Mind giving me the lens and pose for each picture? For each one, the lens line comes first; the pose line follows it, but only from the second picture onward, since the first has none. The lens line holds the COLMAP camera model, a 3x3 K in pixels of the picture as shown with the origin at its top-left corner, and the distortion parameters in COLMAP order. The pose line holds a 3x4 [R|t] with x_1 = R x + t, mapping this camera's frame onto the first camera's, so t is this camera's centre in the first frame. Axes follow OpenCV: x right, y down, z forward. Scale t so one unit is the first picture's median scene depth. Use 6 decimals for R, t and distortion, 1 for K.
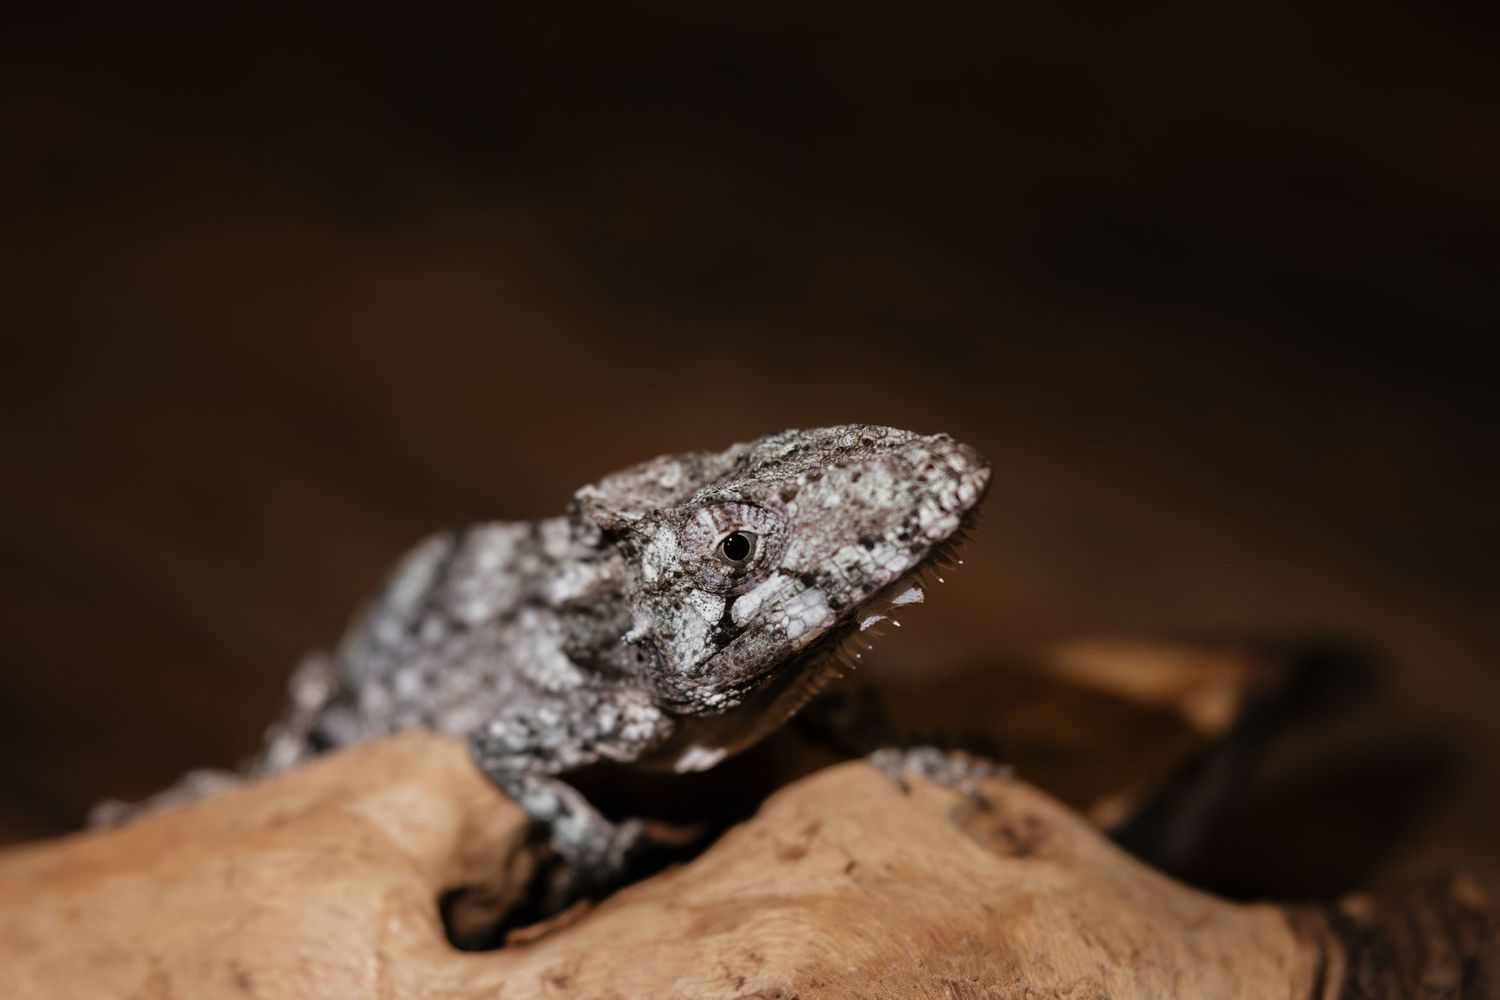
lens RADIAL K [[3644.6, 0, 752.6], [0, 3644.6, 499.1], [0, 0, 1]] dist [-0.051243, 0.000000]
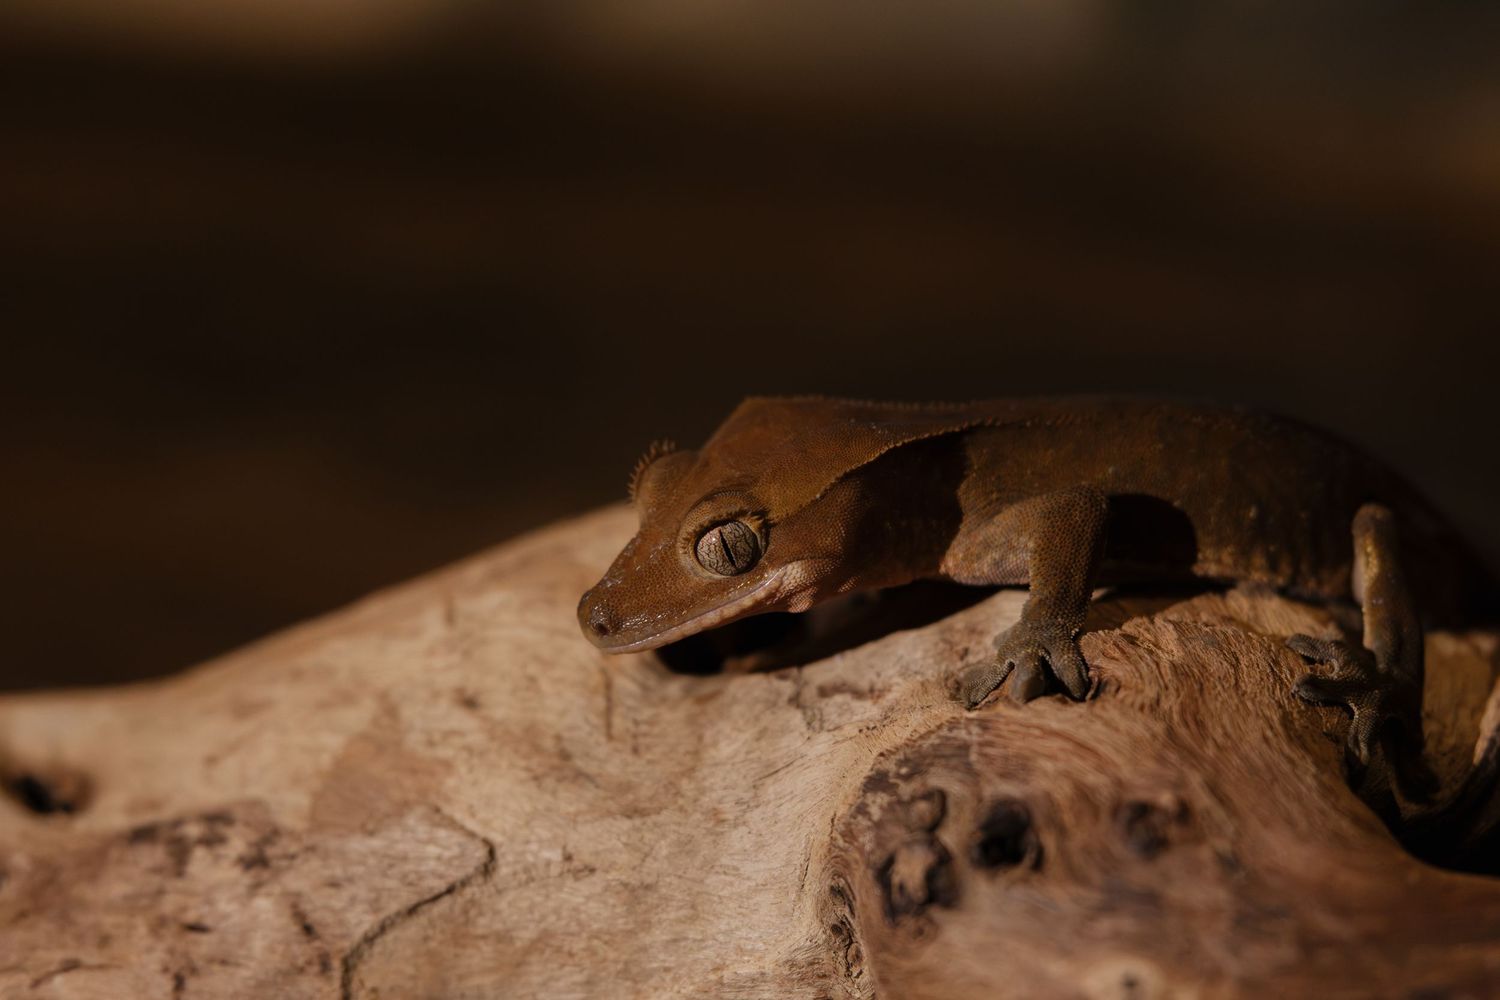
lens RADIAL K [[3644.6, 0, 758.1], [0, 3644.6, 497.8], [0, 0, 1]] dist [-0.051243, 0.000000]
pose [[0.998882, -0.037943, 0.028208, -0.086908], [0.043303, 0.973705, -0.223658, 0.310716], [-0.018980, 0.224630, 0.974259, -0.009188]]
